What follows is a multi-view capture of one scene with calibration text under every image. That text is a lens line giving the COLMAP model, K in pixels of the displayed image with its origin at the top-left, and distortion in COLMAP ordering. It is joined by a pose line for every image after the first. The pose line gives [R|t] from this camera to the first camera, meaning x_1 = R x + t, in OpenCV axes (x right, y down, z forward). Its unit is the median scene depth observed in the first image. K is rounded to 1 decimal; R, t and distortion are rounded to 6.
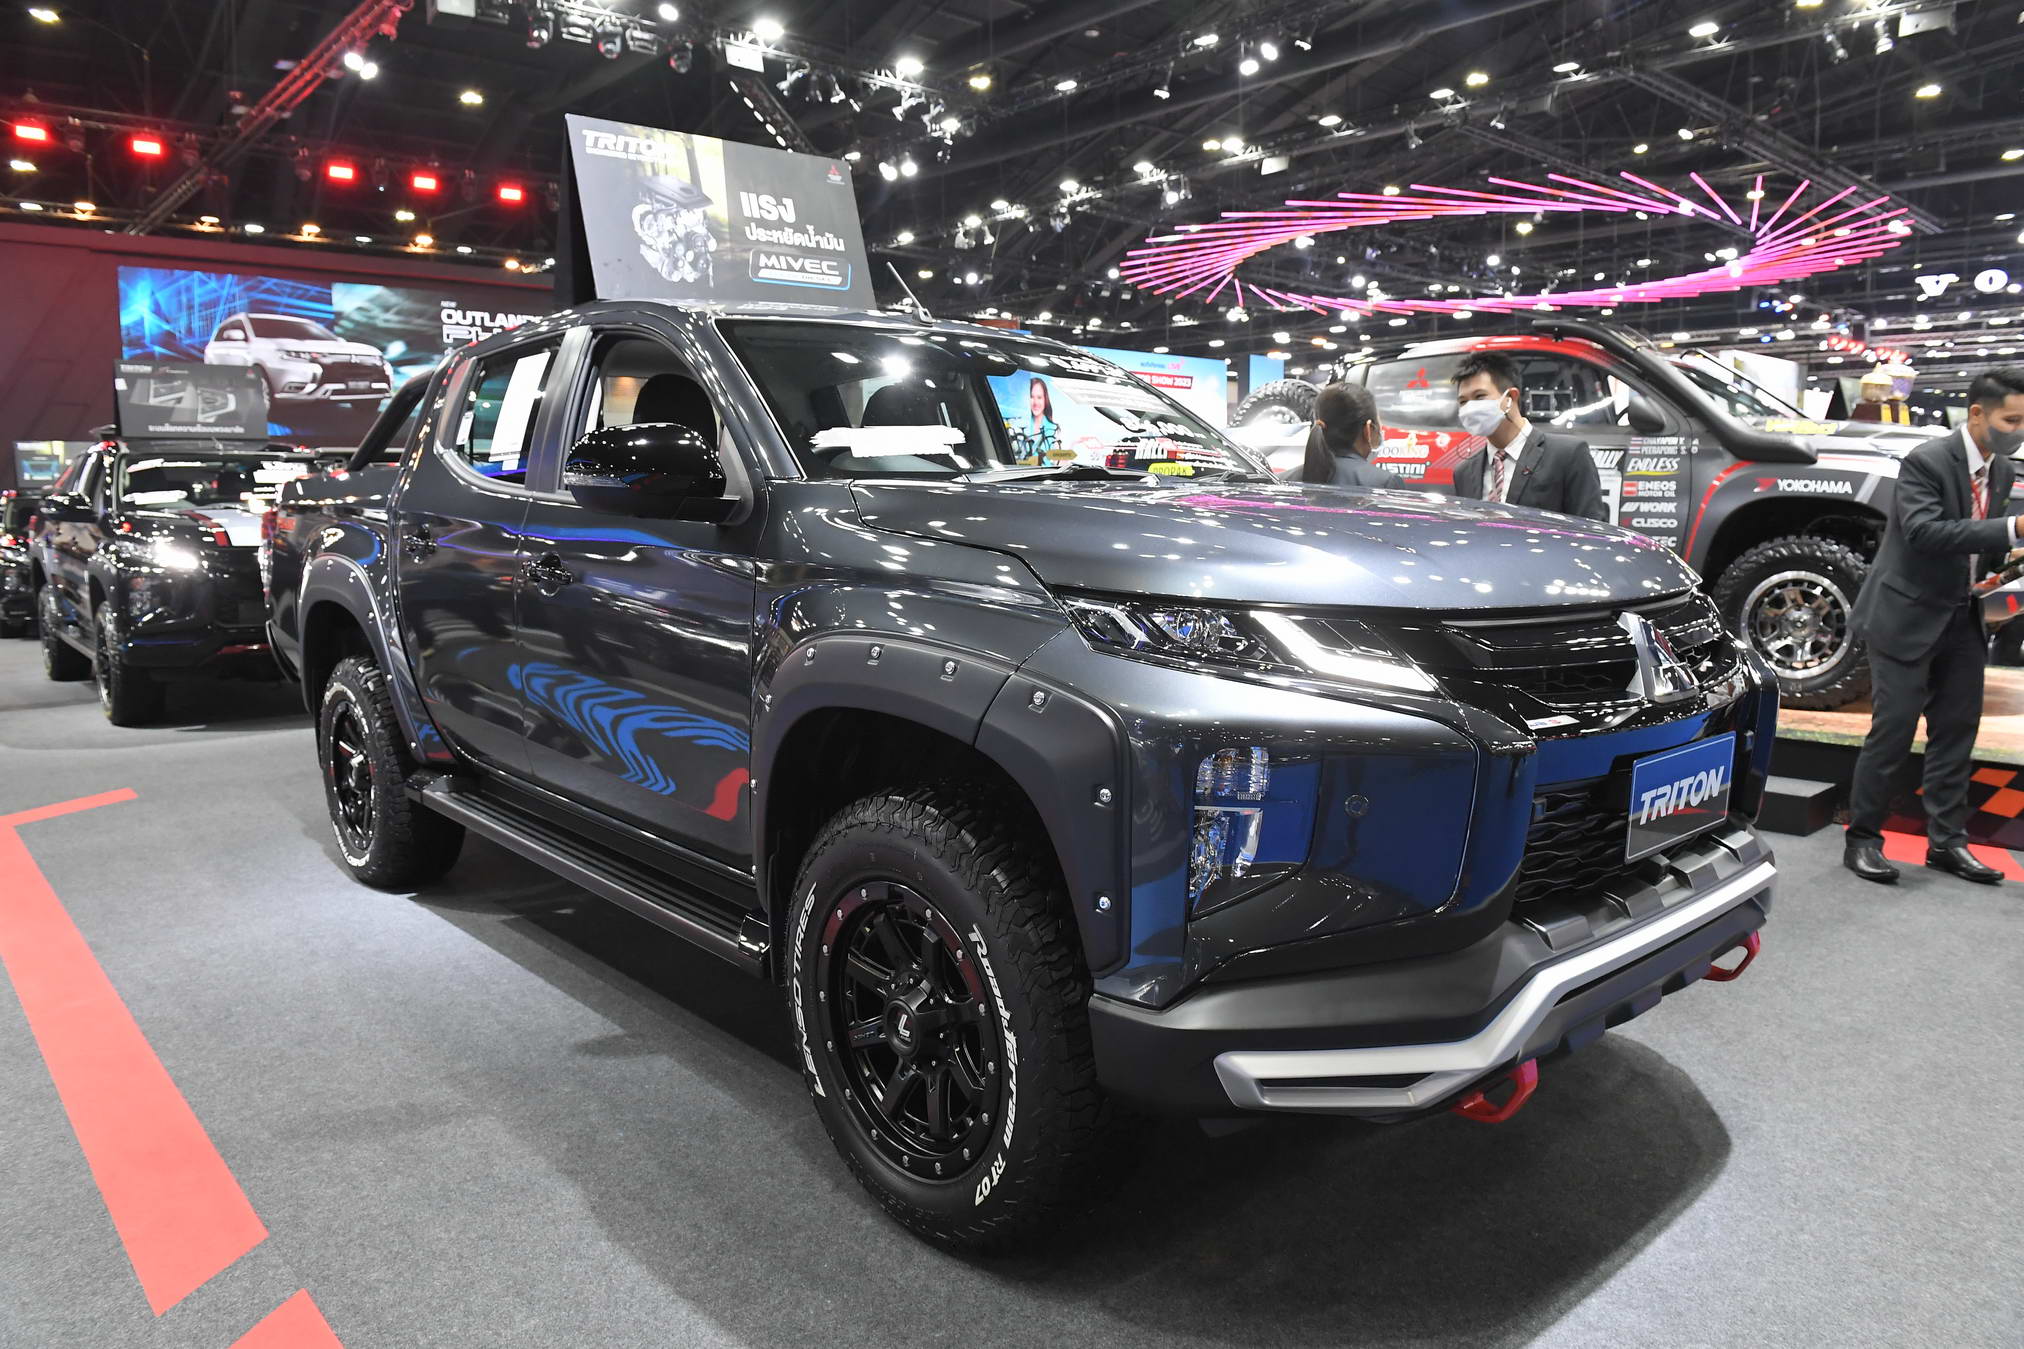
lens RADIAL K [[1363.5, 0, 1007.9], [0, 1363.5, 671.7], [0, 0, 1]] dist [-0.052577, -0.000793]
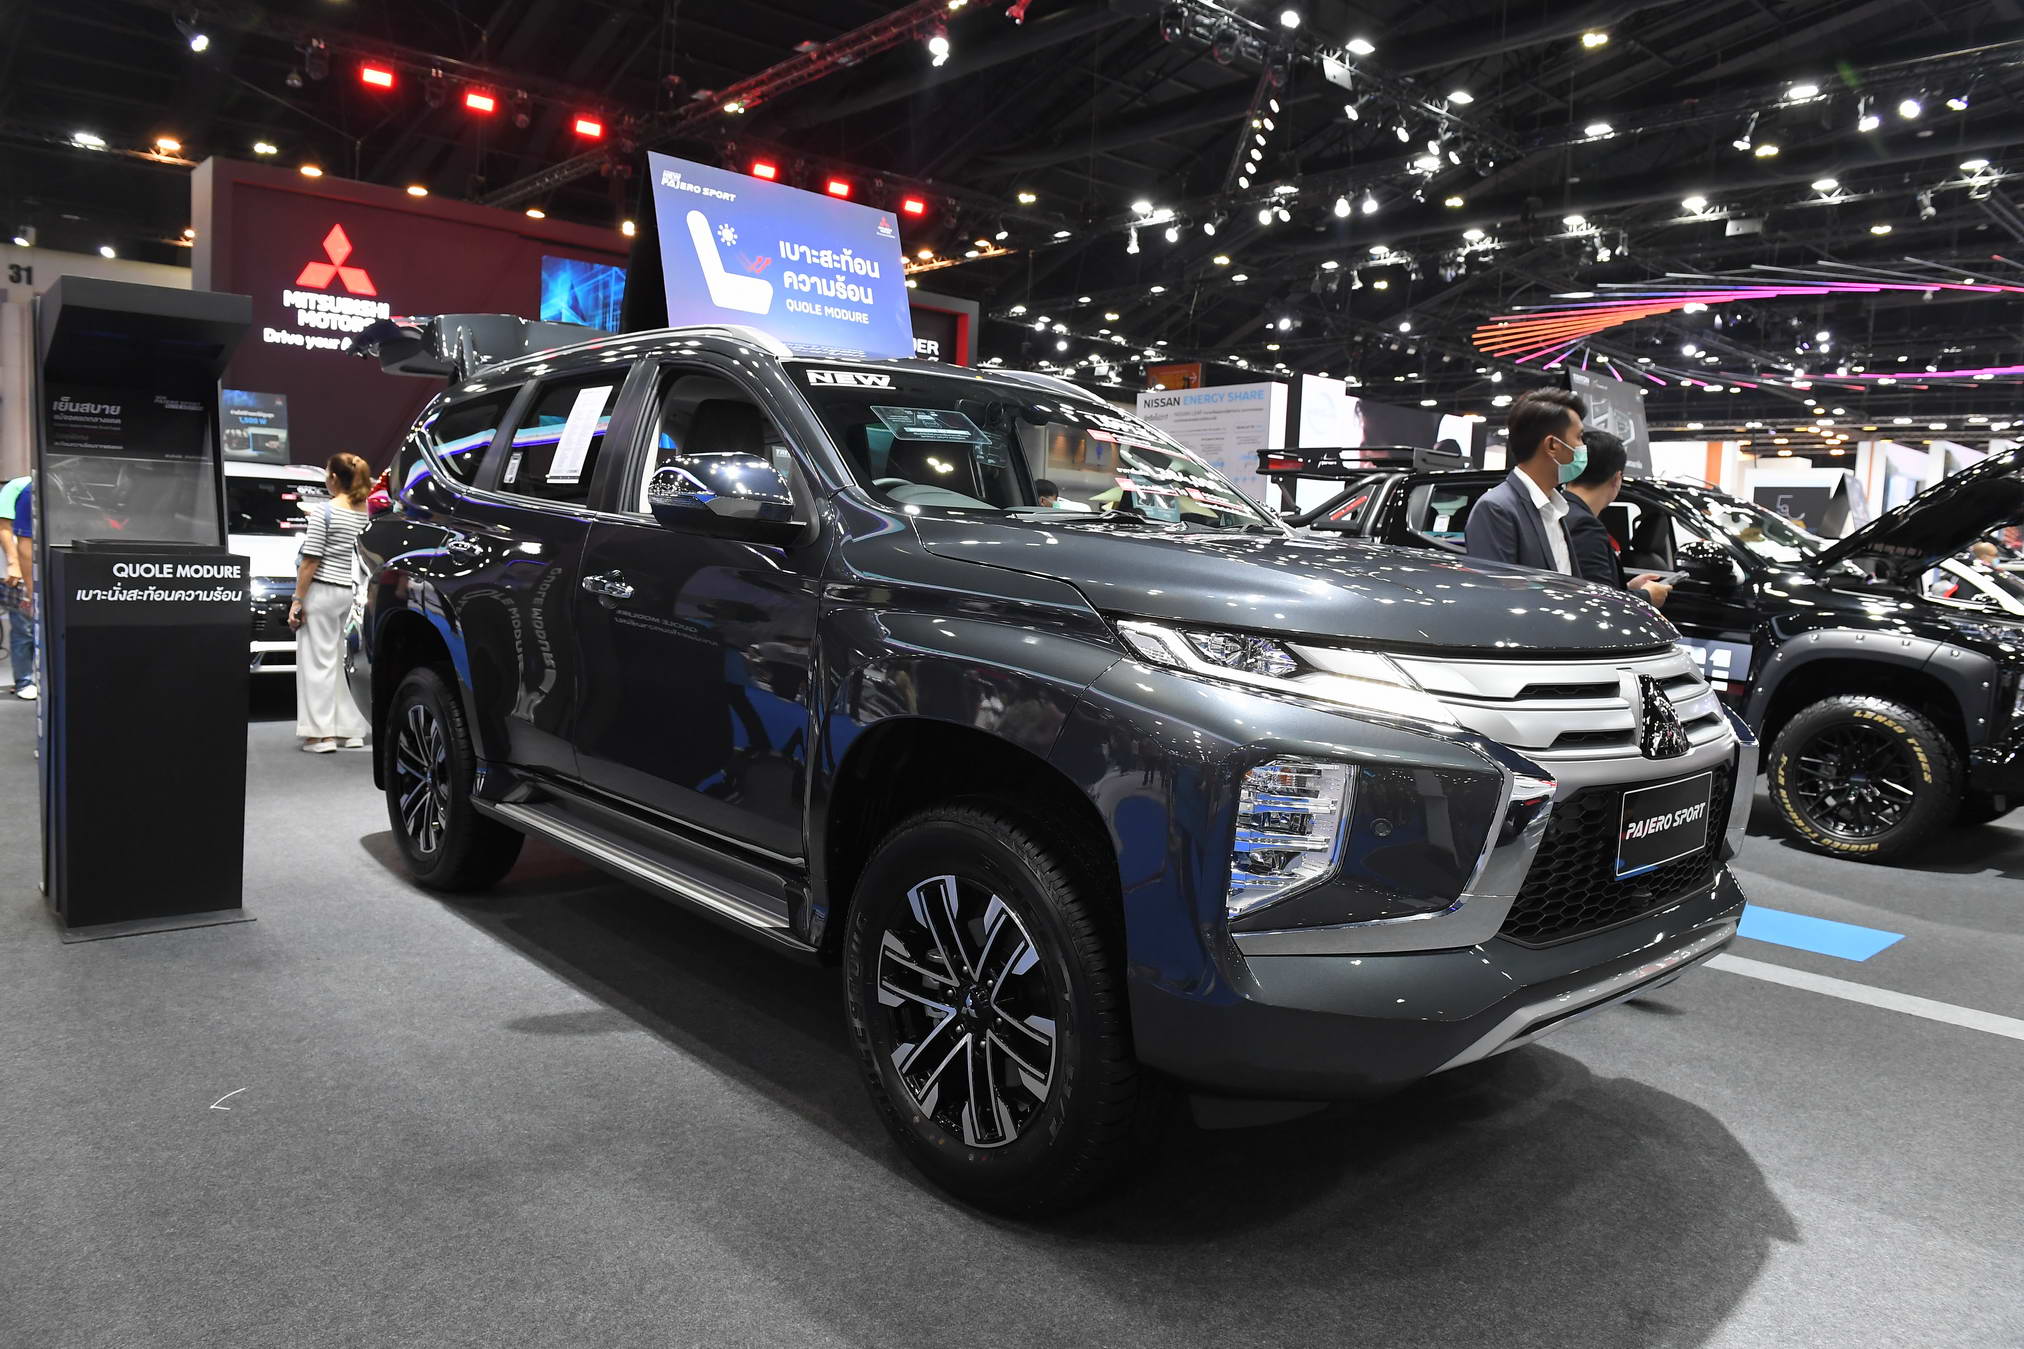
lens RADIAL K [[1360.3, 0, 1012.0], [0, 1360.3, 674.5], [0, 0, 1]] dist [-0.050495, -0.001316]
pose [[0.998765, 0.049182, 0.007090, -0.300362], [-0.048954, 0.998370, -0.029336, -0.005535], [-0.008521, 0.028953, 0.999544, 0.069216]]
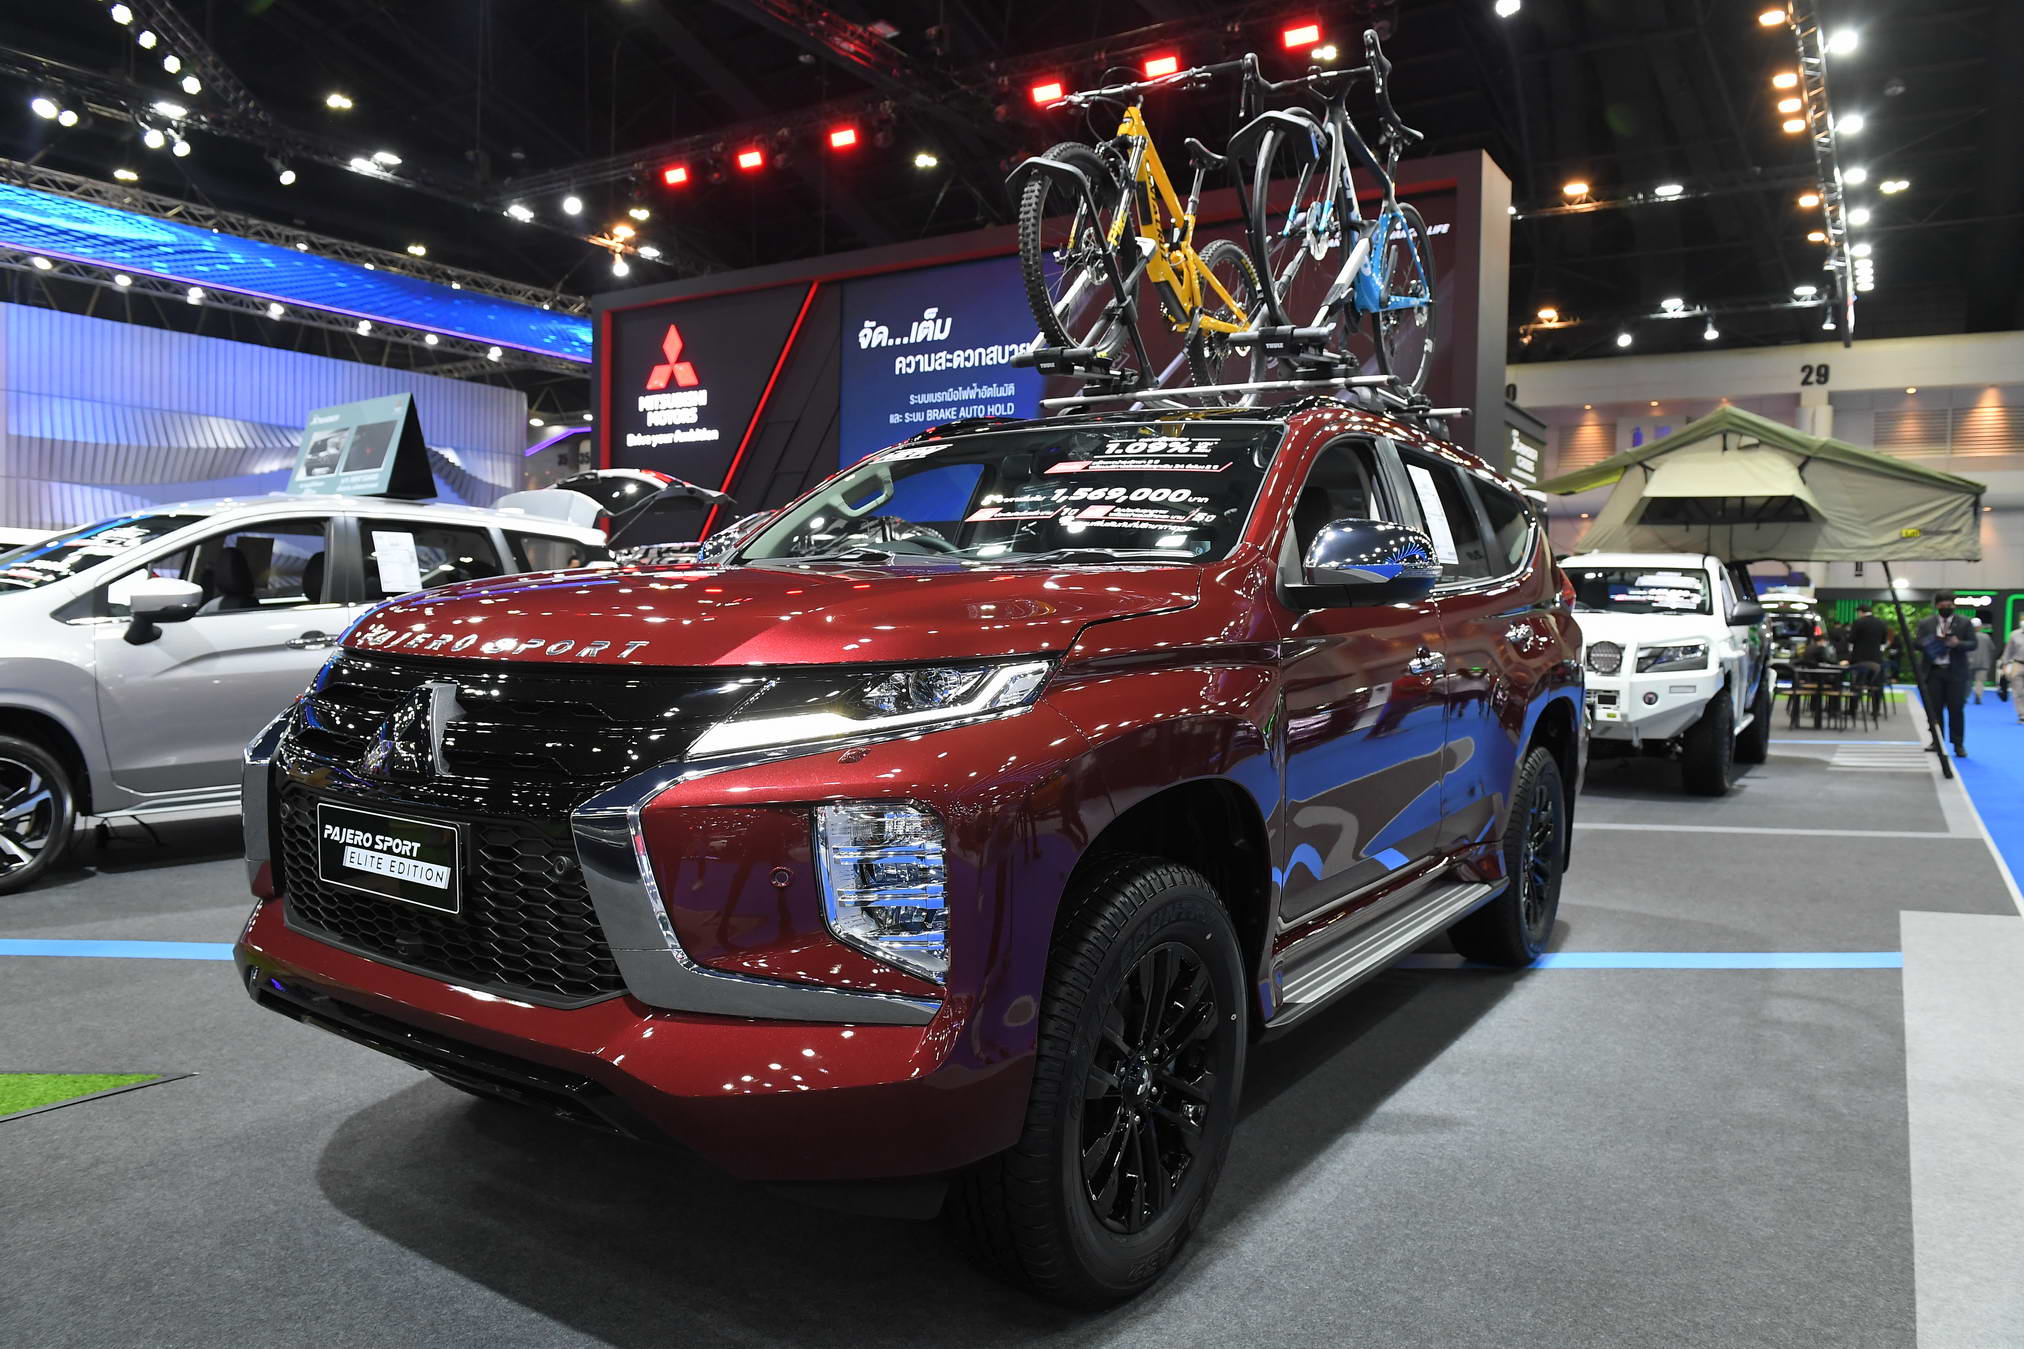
lens RADIAL K [[1363.5, 0, 1007.9], [0, 1363.5, 671.7], [0, 0, 1]] dist [-0.052577, -0.000793]
pose [[0.254147, 0.051549, -0.965791, 0.139770], [-0.138461, 0.990232, 0.016418, -0.096549], [0.957203, 0.129552, 0.258802, 0.805582]]
